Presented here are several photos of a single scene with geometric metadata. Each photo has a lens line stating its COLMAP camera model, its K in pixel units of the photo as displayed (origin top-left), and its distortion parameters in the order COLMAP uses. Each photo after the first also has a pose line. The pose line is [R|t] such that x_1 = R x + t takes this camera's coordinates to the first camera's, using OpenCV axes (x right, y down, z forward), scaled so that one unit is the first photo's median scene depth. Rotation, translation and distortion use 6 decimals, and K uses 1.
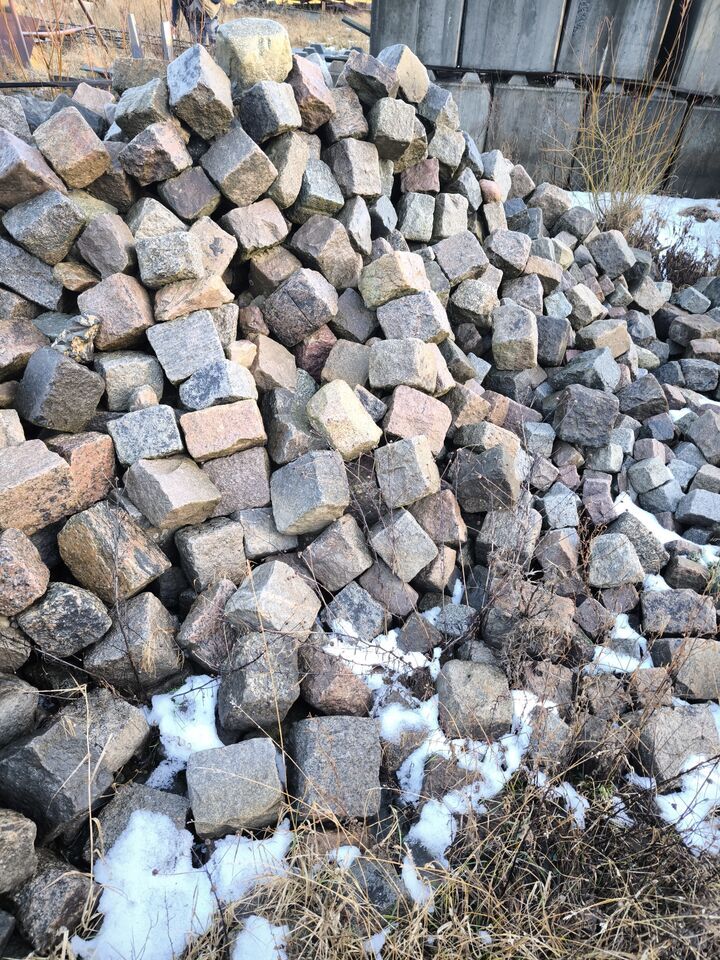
lens RADIAL K [[676.2, 0, 351.9], [0, 676.2, 486.4], [0, 0, 1]] dist [0.045901, -0.037413]
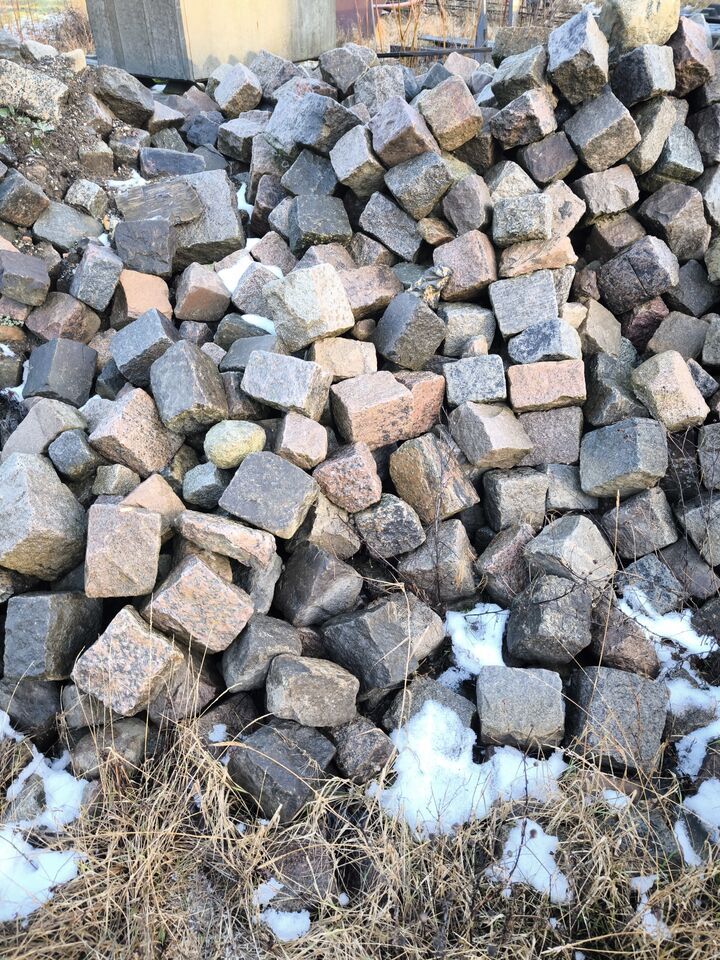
lens RADIAL K [[676.2, 0, 356.3], [0, 676.2, 477.9], [0, 0, 1]] dist [0.045901, -0.037413]
pose [[0.927780, 0.180099, -0.326786, -0.083351], [-0.170953, 0.983643, 0.056755, 0.043066], [0.331662, 0.003209, 0.943393, -0.080145]]
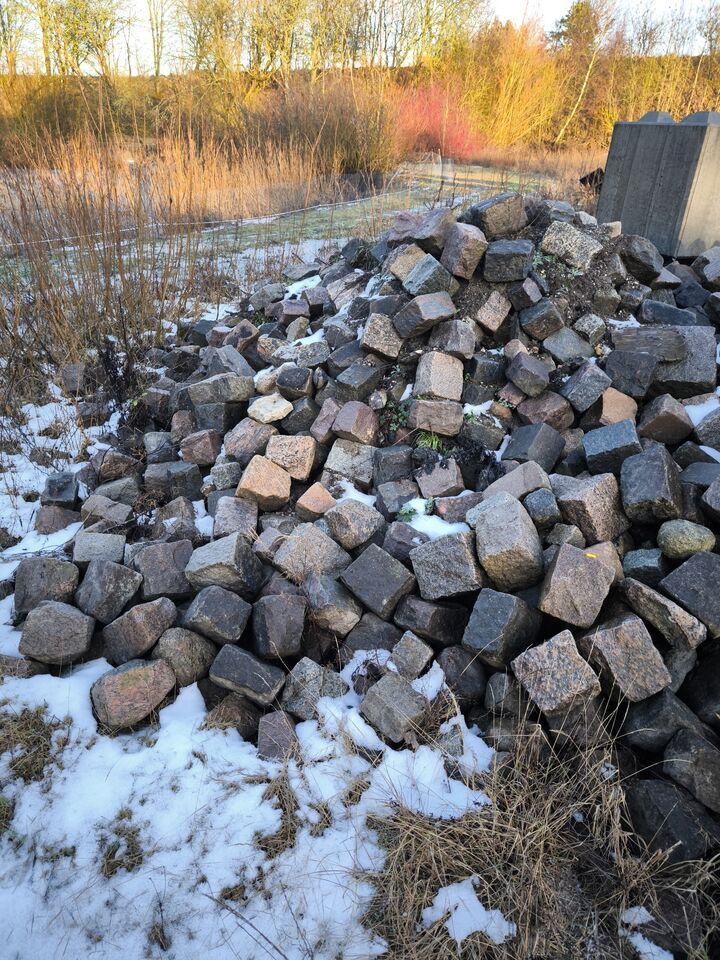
lens RADIAL K [[676.2, 0, 354.2], [0, 676.2, 483.5], [0, 0, 1]] dist [0.045901, -0.037413]
pose [[0.590731, 0.345025, -0.729380, -0.110426], [-0.485075, 0.874228, 0.020678, 0.205198], [0.644779, 0.341588, 0.683797, -0.308609]]
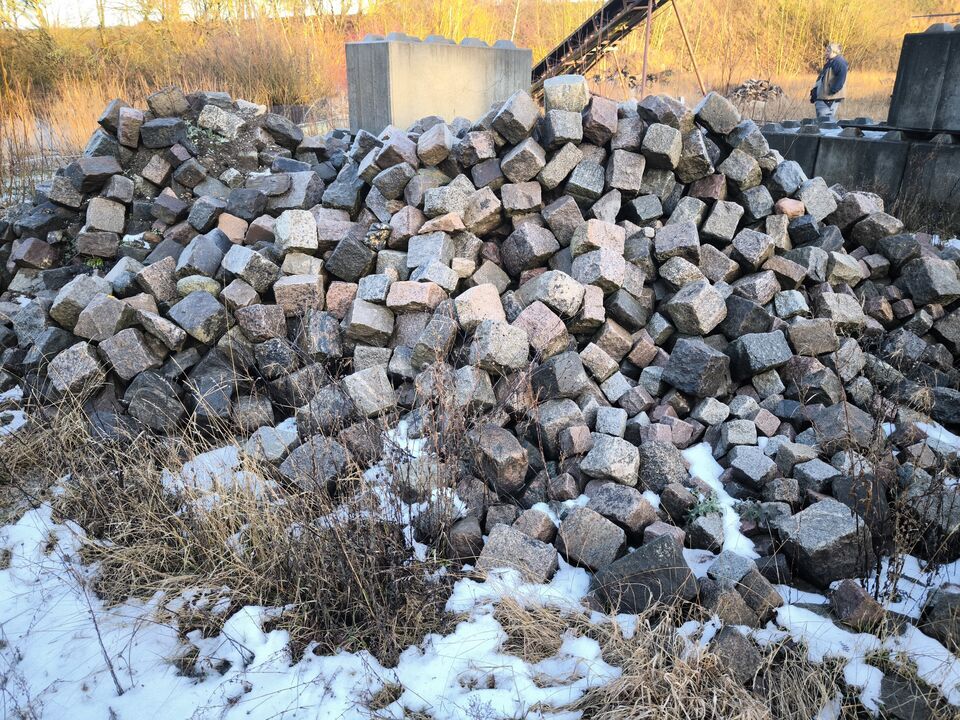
lens RADIAL K [[676.2, 0, 479.4], [0, 676.2, 354.9], [0, 0, 1]] dist [0.045901, -0.037413]
pose [[0.739310, 0.210205, -0.639714, 0.859982], [-0.372267, 0.919233, -0.128172, 0.164993], [0.561104, 0.332903, 0.757851, -0.052805]]
